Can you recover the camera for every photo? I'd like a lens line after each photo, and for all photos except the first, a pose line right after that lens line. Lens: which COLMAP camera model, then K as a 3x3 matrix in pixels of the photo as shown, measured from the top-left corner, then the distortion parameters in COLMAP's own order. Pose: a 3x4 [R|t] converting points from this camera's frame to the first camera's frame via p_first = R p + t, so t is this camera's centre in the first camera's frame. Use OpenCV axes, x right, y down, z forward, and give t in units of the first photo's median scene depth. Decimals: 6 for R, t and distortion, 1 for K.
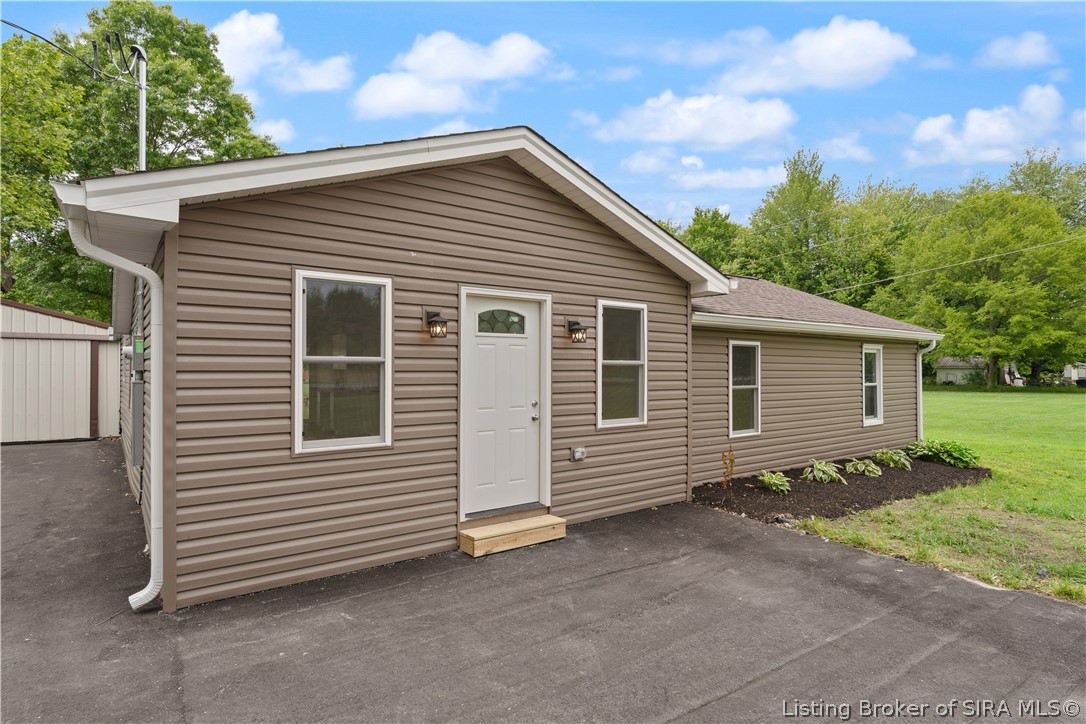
lens RADIAL K [[578.5, 0, 541.5], [0, 578.5, 366.3], [0, 0, 1]] dist [0.002139, -0.000256]
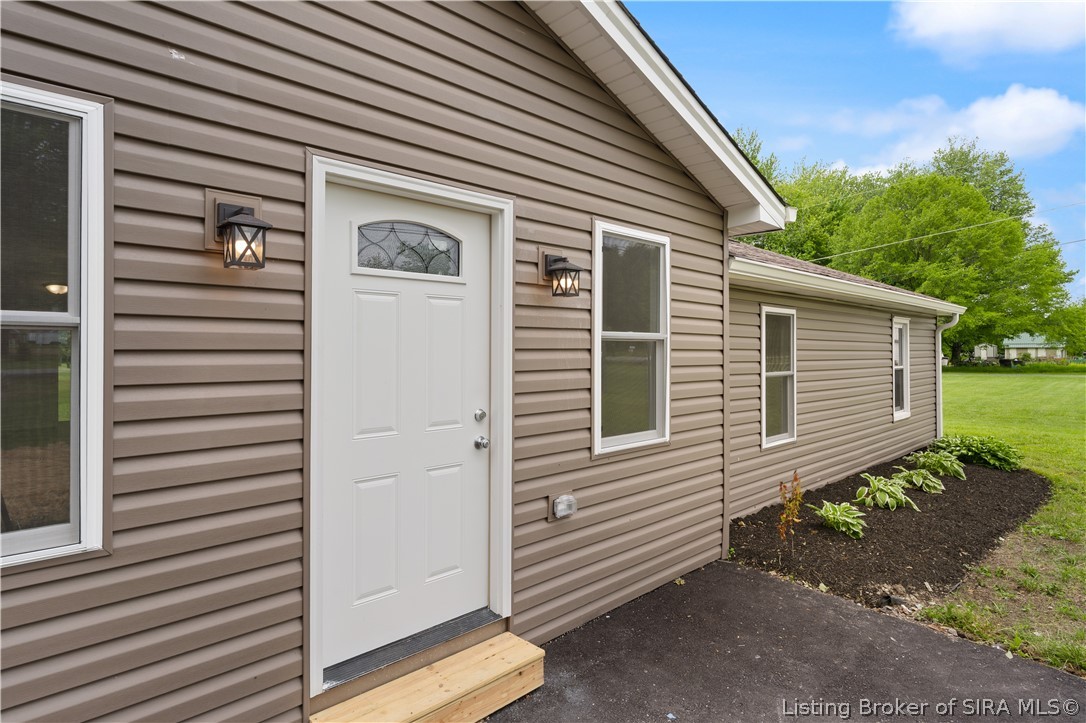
lens RADIAL K [[578.5, 0, 551.9], [0, 578.5, 350.3], [0, 0, 1]] dist [0.002139, -0.000256]
pose [[0.991256, 0.000834, 0.131951, -0.014486], [-0.001785, 0.999973, 0.007092, 0.003695], [-0.131942, -0.007266, 0.991231, 0.434622]]
